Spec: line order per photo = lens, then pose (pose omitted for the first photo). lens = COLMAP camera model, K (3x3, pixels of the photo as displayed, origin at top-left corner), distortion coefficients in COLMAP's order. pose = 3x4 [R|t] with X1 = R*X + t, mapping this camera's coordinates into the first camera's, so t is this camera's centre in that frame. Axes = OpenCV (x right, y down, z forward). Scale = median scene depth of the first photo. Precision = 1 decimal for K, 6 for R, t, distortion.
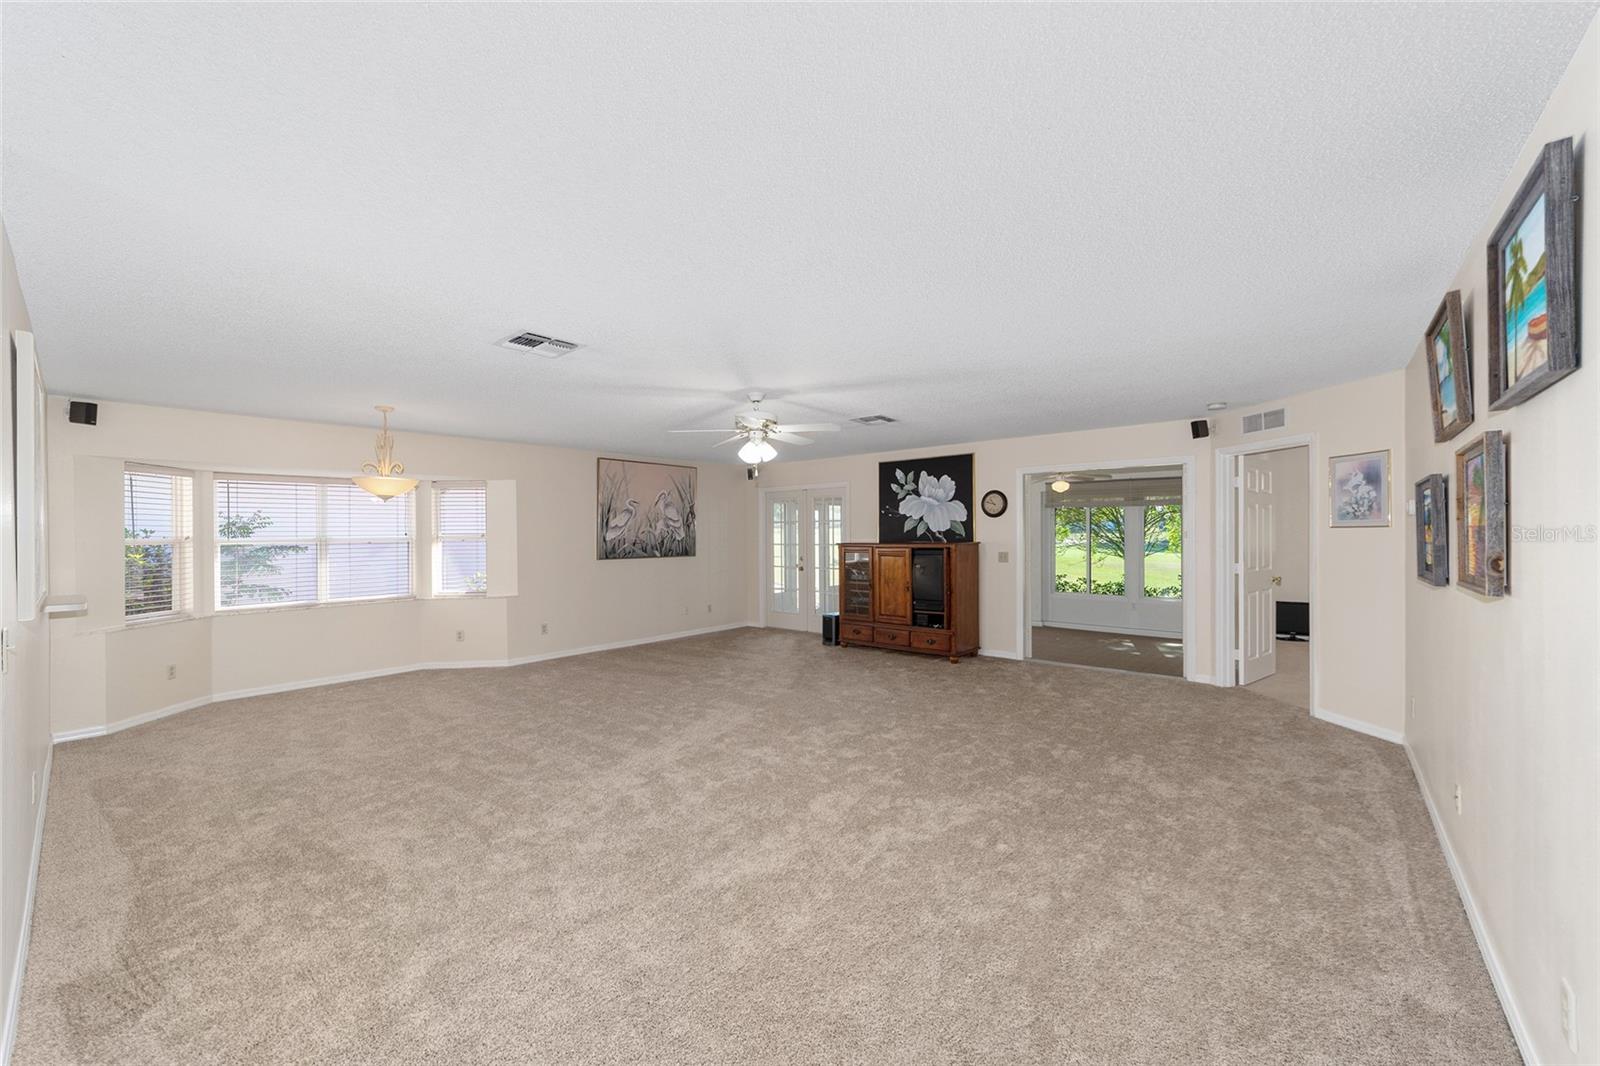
lens RADIAL K [[605.6, 0, 792.2], [0, 605.6, 532.6], [0, 0, 1]] dist [-0.003990, 0.000870]
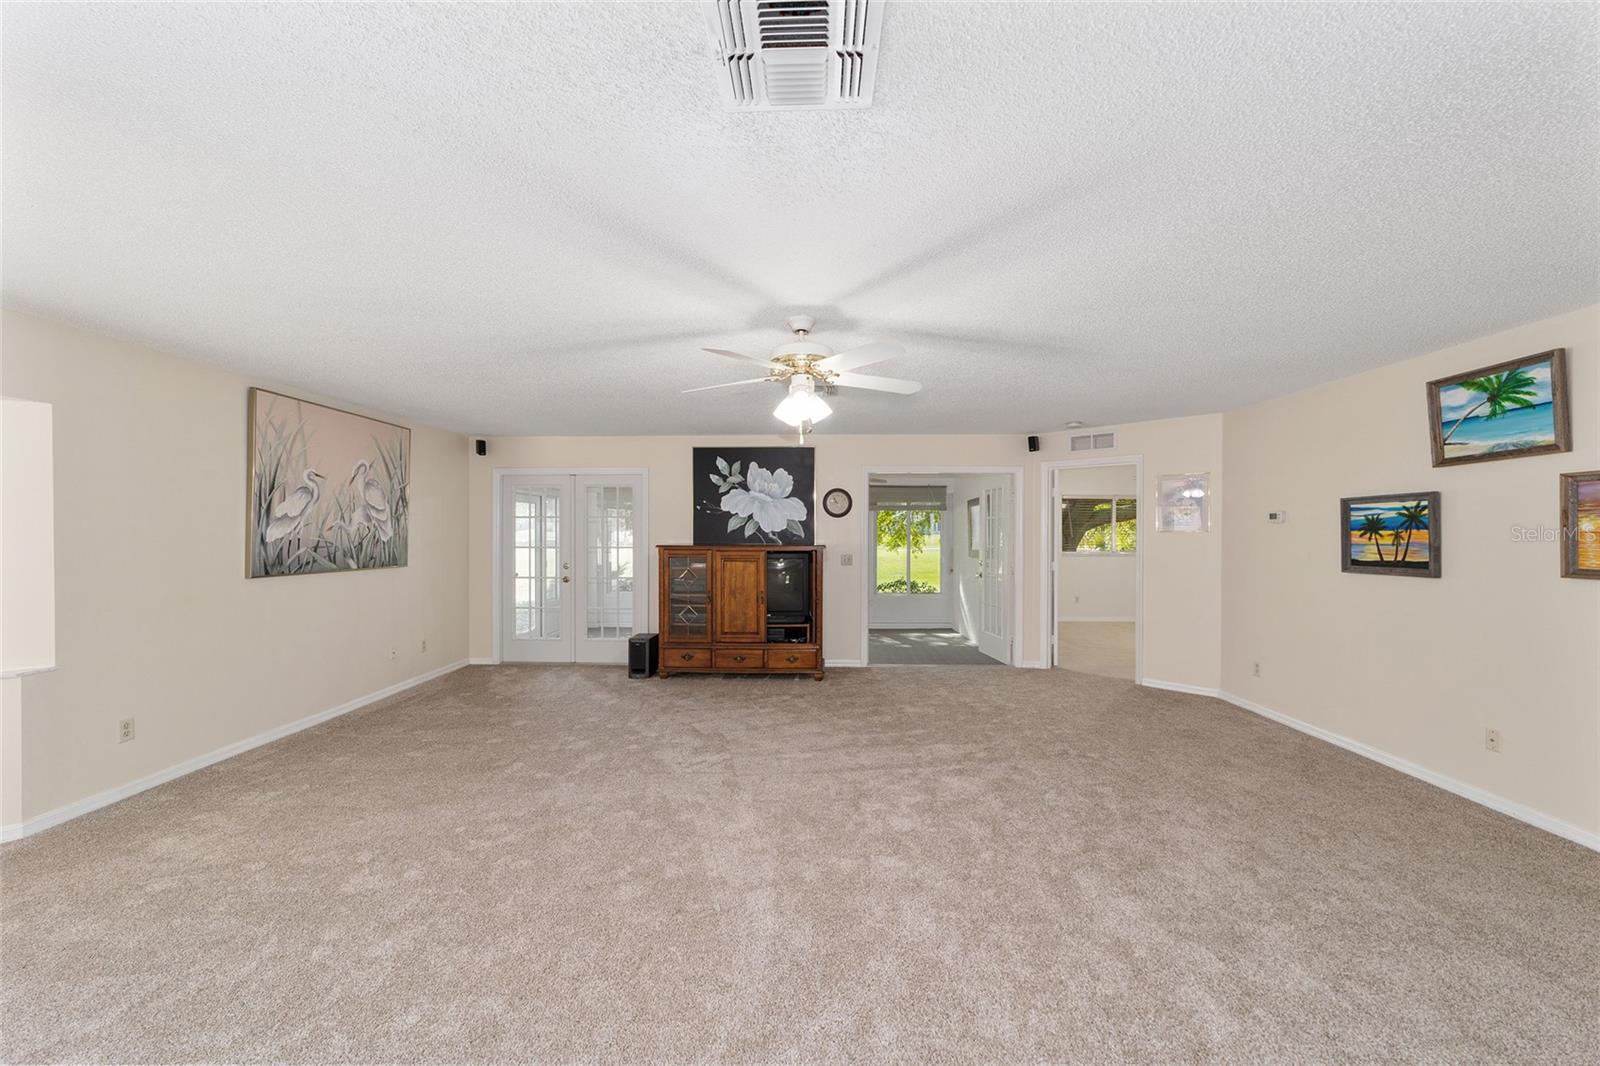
lens RADIAL K [[605.6, 0, 798.0], [0, 605.6, 535.8], [0, 0, 1]] dist [-0.003990, 0.000870]
pose [[0.781835, 0.006422, 0.623452, -0.270652], [-0.008516, 0.999964, 0.000380, 0.002934], [-0.623427, -0.005607, 0.781862, 0.280541]]
